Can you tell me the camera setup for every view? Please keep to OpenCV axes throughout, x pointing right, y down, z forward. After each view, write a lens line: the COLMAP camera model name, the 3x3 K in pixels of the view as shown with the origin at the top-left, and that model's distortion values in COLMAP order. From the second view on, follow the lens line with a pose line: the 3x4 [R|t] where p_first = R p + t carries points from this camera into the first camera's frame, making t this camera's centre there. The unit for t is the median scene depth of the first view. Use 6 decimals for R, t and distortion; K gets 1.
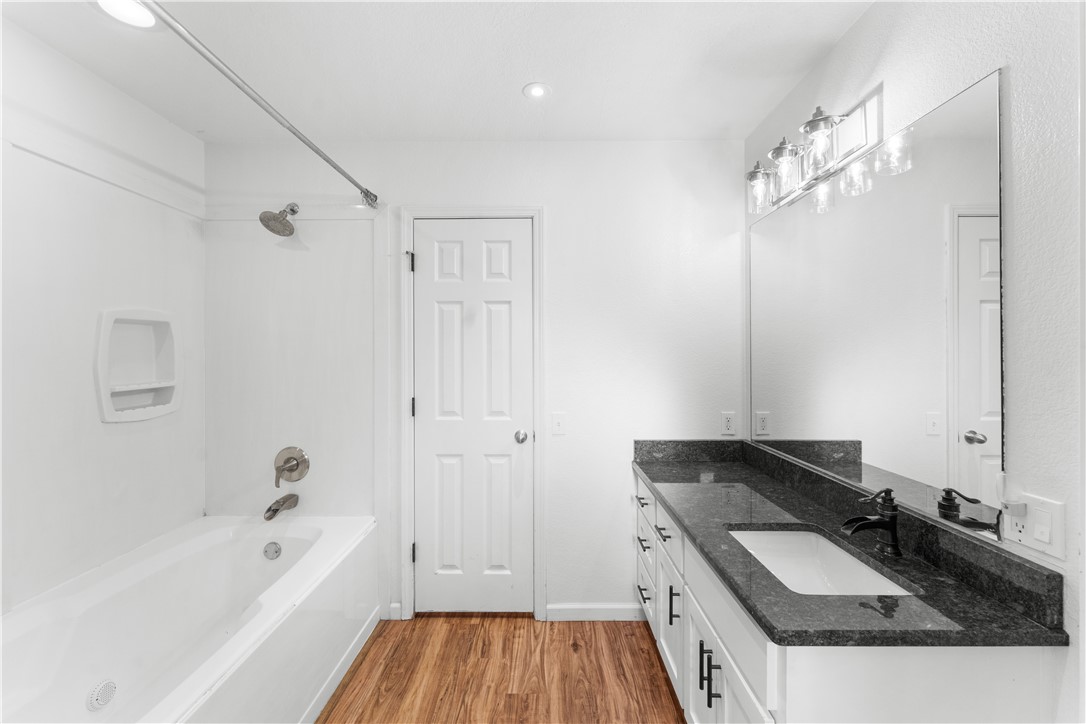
lens RADIAL K [[445.7, 0, 542.9], [0, 445.7, 359.6], [0, 0, 1]] dist [-0.000350, 0.000033]
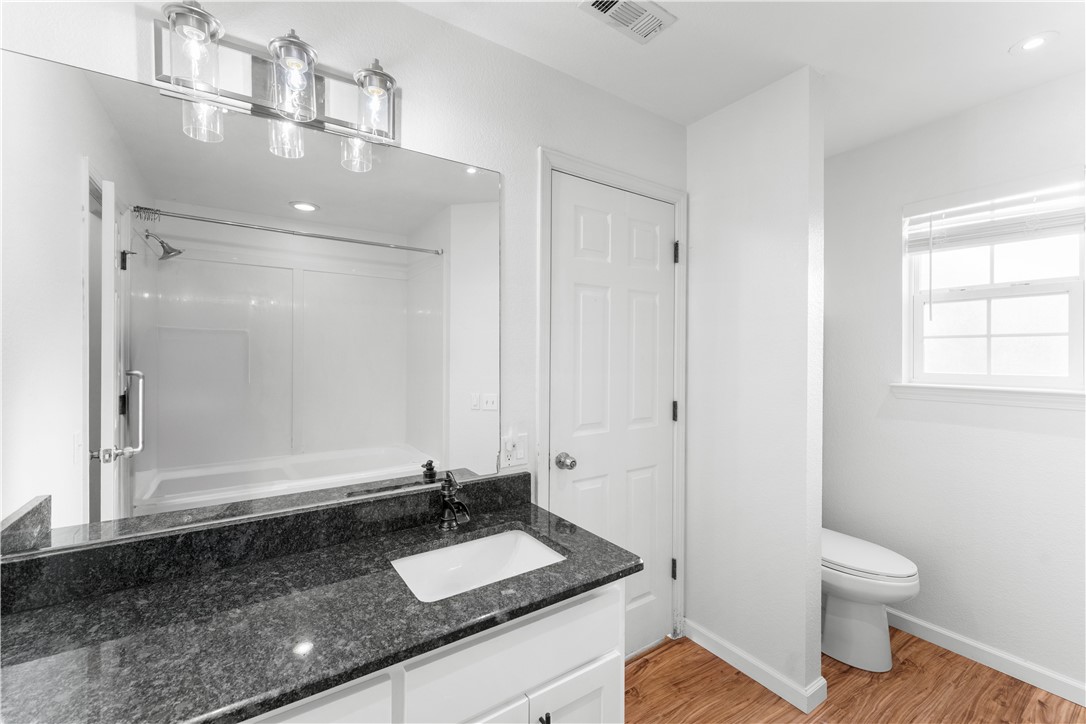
lens RADIAL K [[445.7, 0, 542.4], [0, 445.7, 357.4], [0, 0, 1]] dist [-0.000350, 0.000033]
pose [[-0.571513, 0.003241, 0.820586, -0.271636], [0.008368, 0.999963, 0.001879, 0.001581], [-0.820550, 0.007941, -0.571519, 1.360773]]
